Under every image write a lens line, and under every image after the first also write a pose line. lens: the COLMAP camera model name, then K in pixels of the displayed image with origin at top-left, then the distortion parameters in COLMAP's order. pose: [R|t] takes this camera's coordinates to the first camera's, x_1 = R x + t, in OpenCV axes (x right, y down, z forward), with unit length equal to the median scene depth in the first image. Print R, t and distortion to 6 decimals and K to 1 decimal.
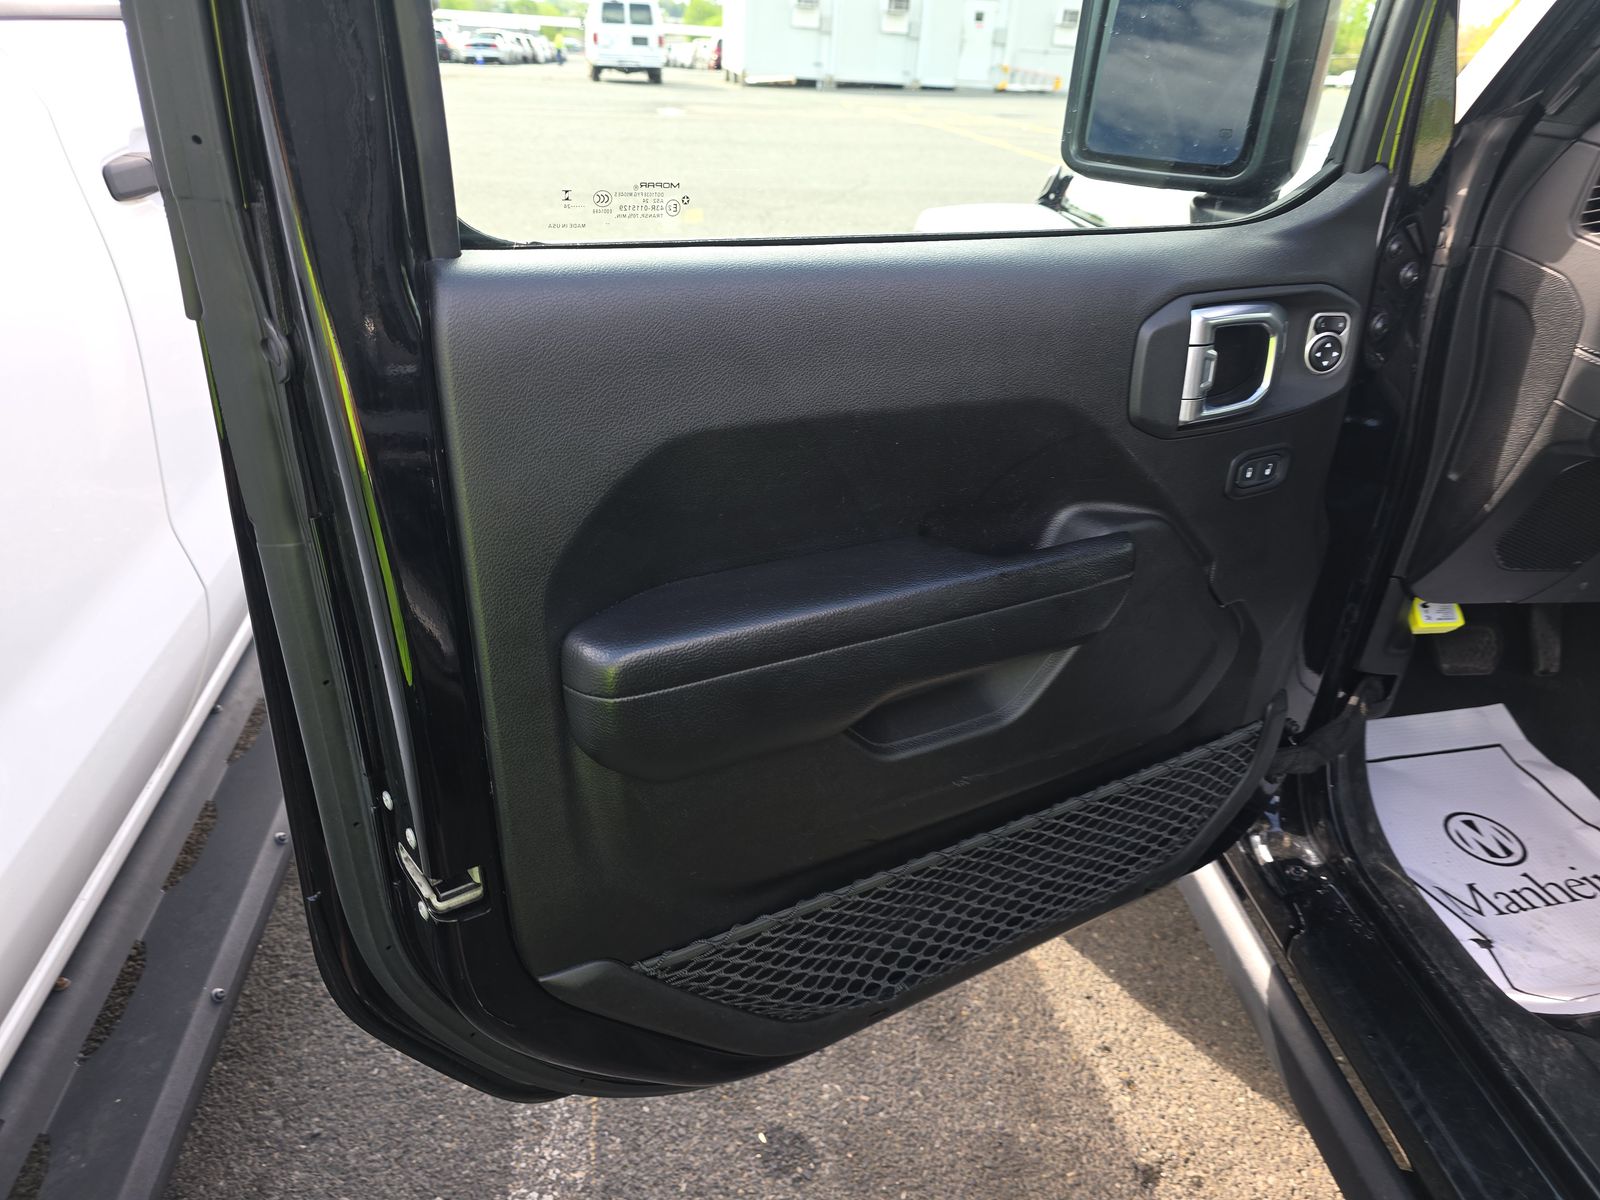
lens RADIAL K [[1106.5, 0, 774.2], [0, 1106.5, 594.5], [0, 0, 1]] dist [0.000820, -0.019281]
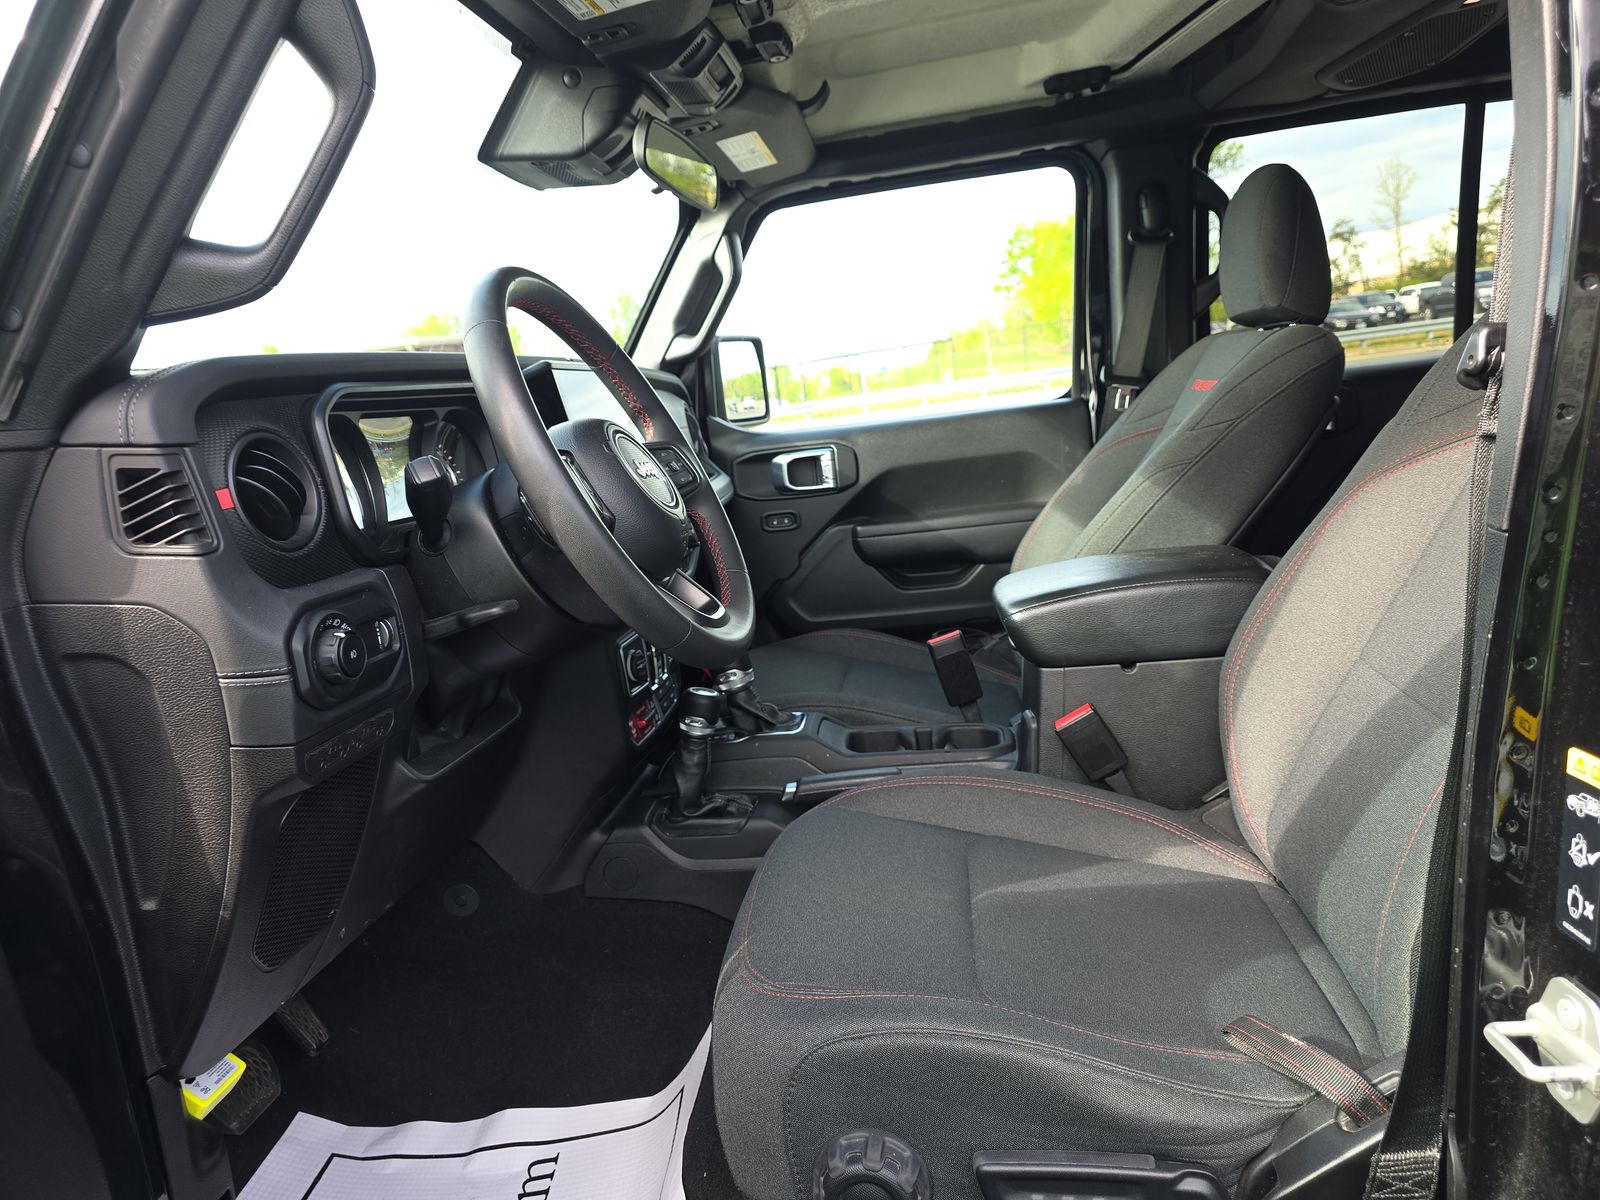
lens RADIAL K [[1055.2, 0, 800.0], [0, 1055.2, 600.0], [0, 0, 1]] dist [0.025041, -0.028508]
pose [[0.220023, -0.227714, 0.948544, 0.120482], [0.564724, 0.822597, 0.066486, -0.081373], [-0.795410, 0.521038, 0.309586, 0.382742]]
